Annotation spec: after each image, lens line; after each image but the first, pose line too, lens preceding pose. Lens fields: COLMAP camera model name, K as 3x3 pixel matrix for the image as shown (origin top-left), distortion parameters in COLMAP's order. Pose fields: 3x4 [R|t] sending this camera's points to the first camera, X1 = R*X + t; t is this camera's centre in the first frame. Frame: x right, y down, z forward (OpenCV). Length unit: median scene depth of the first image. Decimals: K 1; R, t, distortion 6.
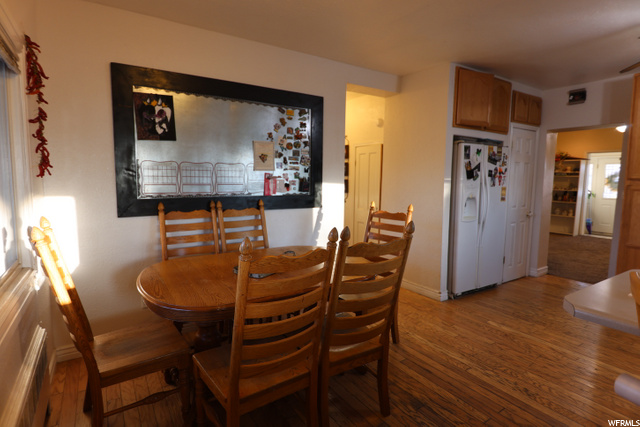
lens RADIAL K [[345.7, 0, 321.4], [0, 345.7, 212.1], [0, 0, 1]] dist [-0.001979, -0.008448]
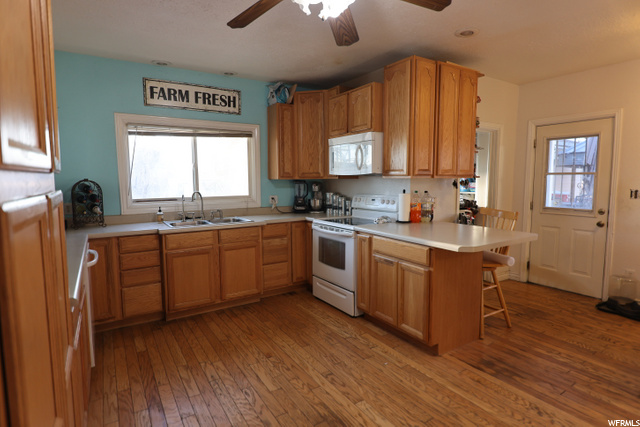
lens RADIAL K [[345.7, 0, 322.4], [0, 345.7, 212.0], [0, 0, 1]] dist [-0.001979, -0.008448]
pose [[-0.999500, -0.011110, 0.029596, 0.760117], [-0.005153, 0.980948, 0.194204, -0.113660], [-0.031189, 0.193955, -0.980515, 1.195030]]
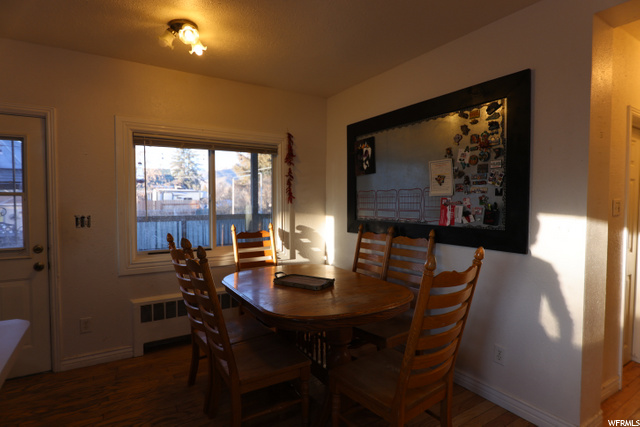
lens RADIAL K [[345.7, 0, 320.7], [0, 345.7, 211.5], [0, 0, 1]] dist [-0.001979, -0.008448]
pose [[-0.027873, 0.017721, -0.999454, 0.650838], [-0.100669, 0.994710, 0.020444, -0.068100], [0.994530, 0.101183, -0.025942, 0.724775]]
